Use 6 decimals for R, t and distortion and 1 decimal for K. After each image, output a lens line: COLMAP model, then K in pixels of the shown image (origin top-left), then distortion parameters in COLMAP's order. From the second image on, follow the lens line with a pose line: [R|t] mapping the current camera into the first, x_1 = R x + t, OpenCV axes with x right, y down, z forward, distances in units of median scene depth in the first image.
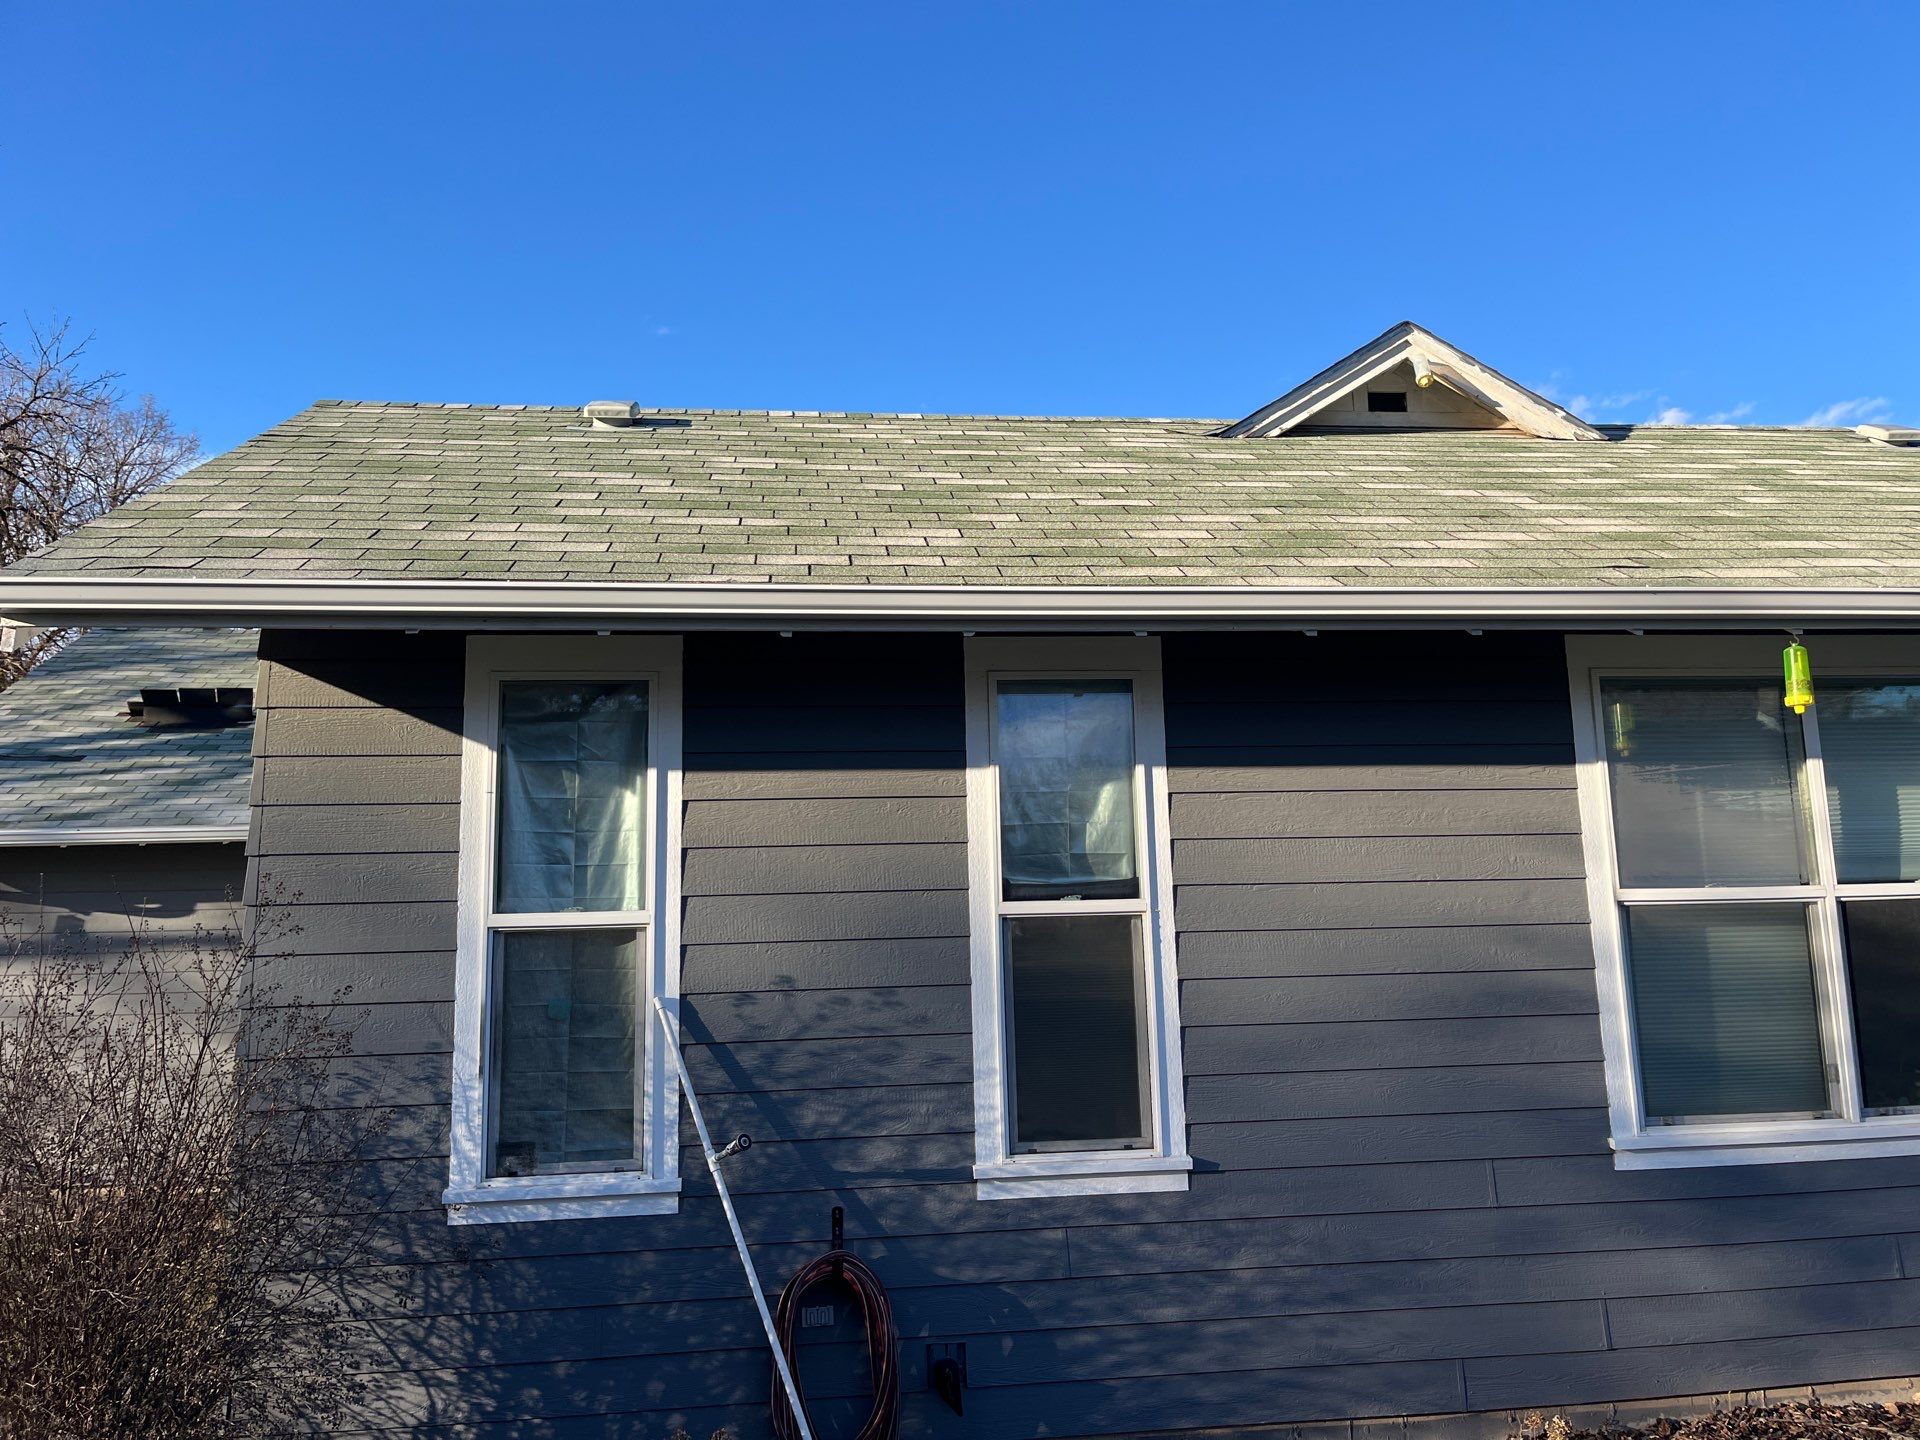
lens RADIAL K [[1470.3, 0, 965.9], [0, 1470.3, 708.2], [0, 0, 1]] dist [0.068626, -0.086268]
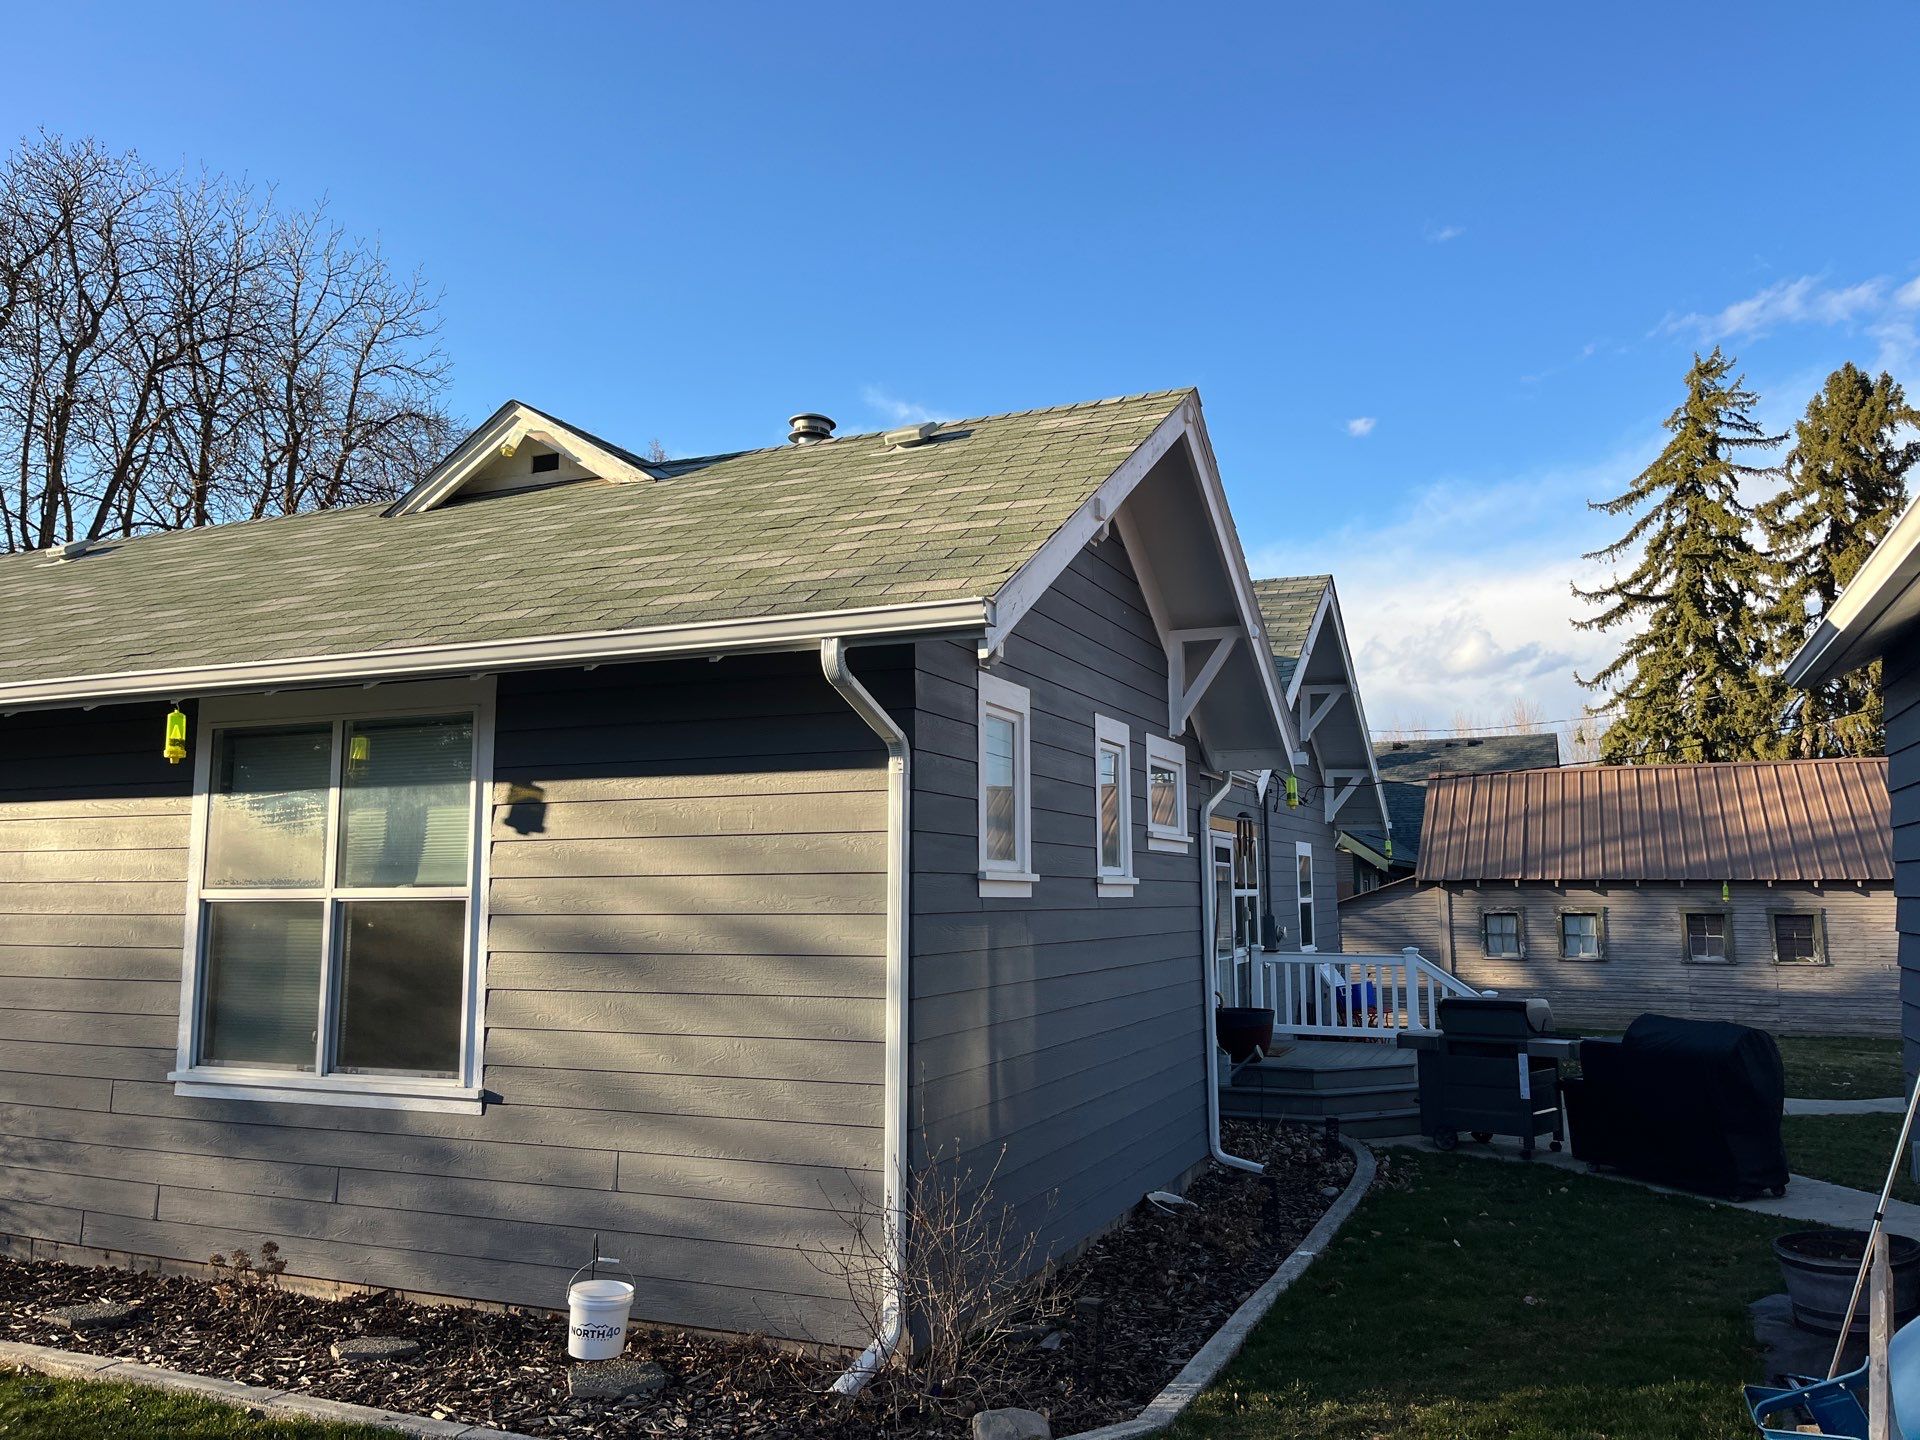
lens RADIAL K [[1470.3, 0, 961.1], [0, 1470.3, 717.2], [0, 0, 1]] dist [0.068626, -0.086268]
pose [[0.849720, -0.038462, -0.525830, 1.750343], [0.066173, 0.997229, 0.033989, -0.033693], [0.523065, -0.063677, 0.849911, 0.231149]]
